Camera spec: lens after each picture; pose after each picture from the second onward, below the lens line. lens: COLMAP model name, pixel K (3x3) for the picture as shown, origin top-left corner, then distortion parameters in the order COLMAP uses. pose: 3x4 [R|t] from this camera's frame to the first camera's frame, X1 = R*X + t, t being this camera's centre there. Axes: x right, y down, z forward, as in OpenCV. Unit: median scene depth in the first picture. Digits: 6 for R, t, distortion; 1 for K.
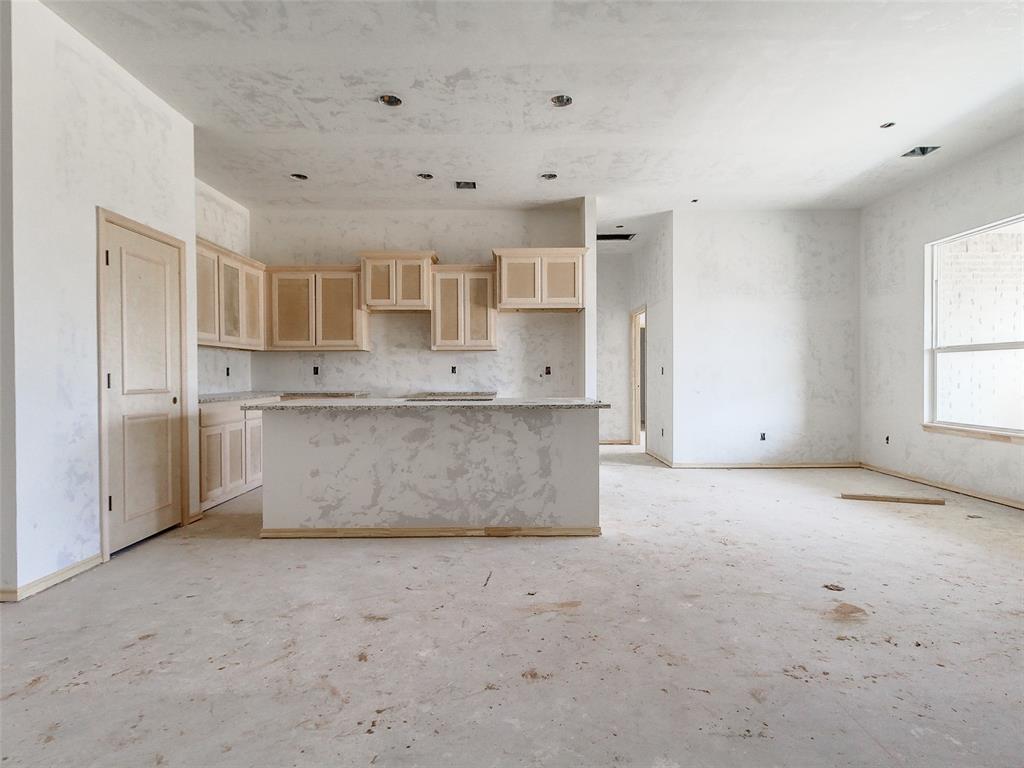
lens RADIAL K [[525.8, 0, 514.7], [0, 525.8, 379.9], [0, 0, 1]] dist [0.016822, -0.011188]
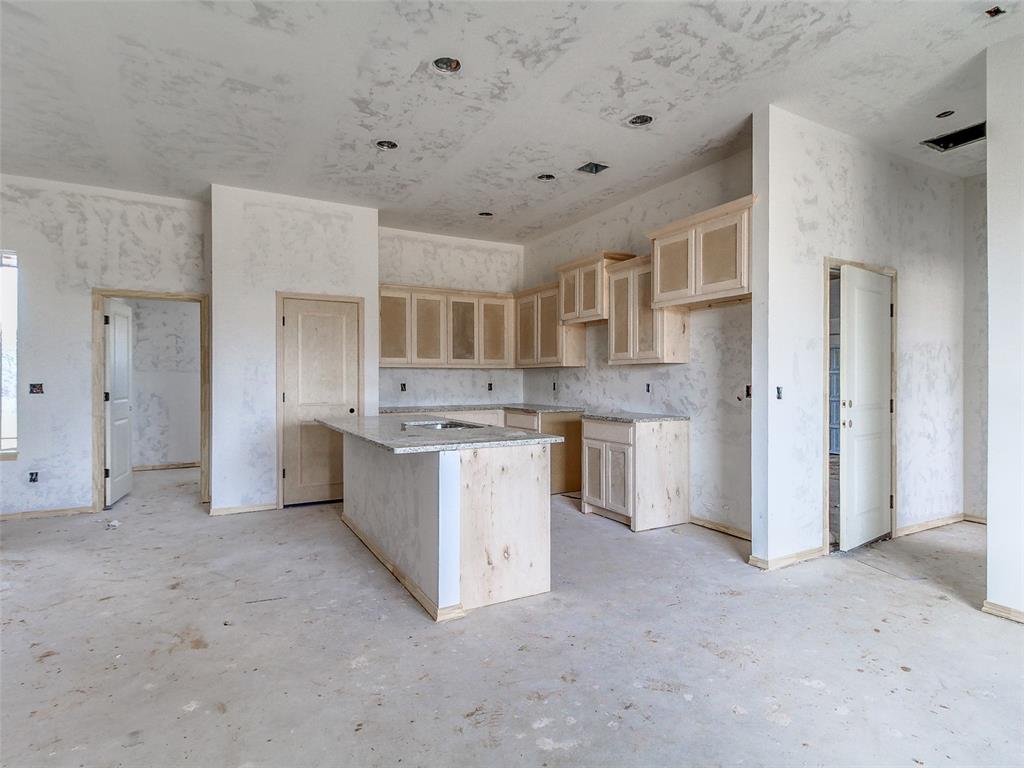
lens RADIAL K [[542.6, 0, 512.7], [0, 542.6, 378.8], [0, 0, 1]] dist [0.015857, -0.009878]
pose [[0.479840, 0.002799, -0.877352, 0.704991], [-0.009486, 0.999953, -0.001999, -0.040061], [0.877305, 0.009282, 0.479844, 0.563280]]
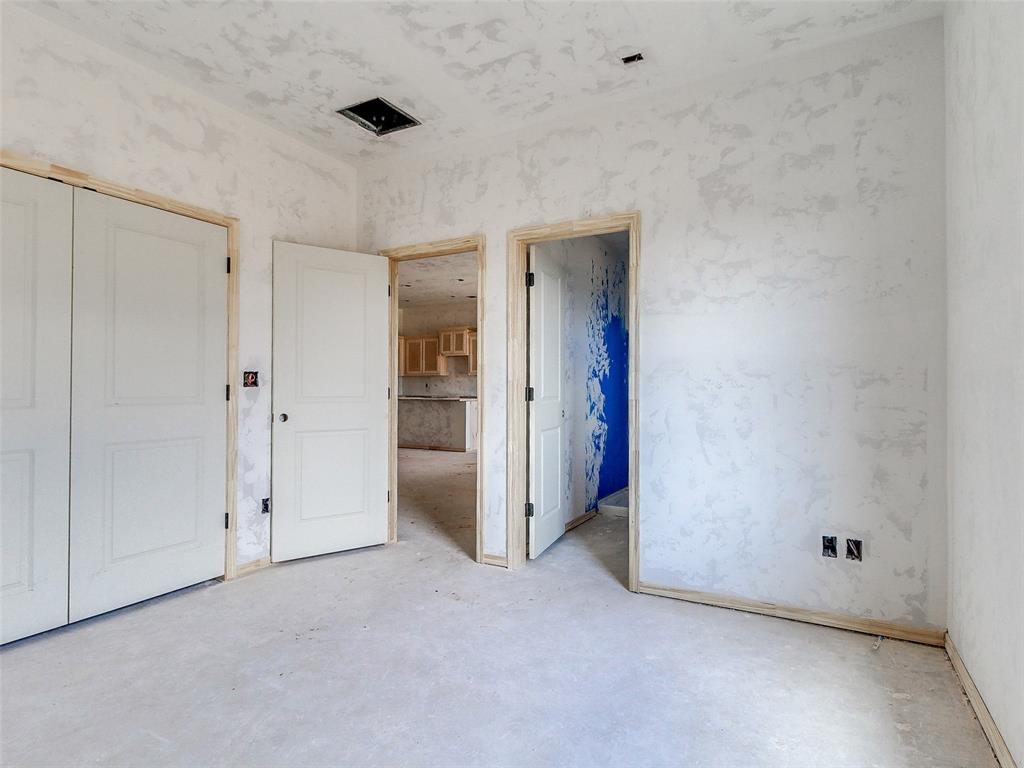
lens RADIAL K [[525.8, 0, 512.4], [0, 525.8, 386.6], [0, 0, 1]] dist [0.016822, -0.011188]
pose [[0.873368, 0.004747, -0.487037, 1.239534], [-0.010640, 0.999900, -0.009335, 0.003766], [0.486944, 0.013335, 0.873331, -0.854035]]
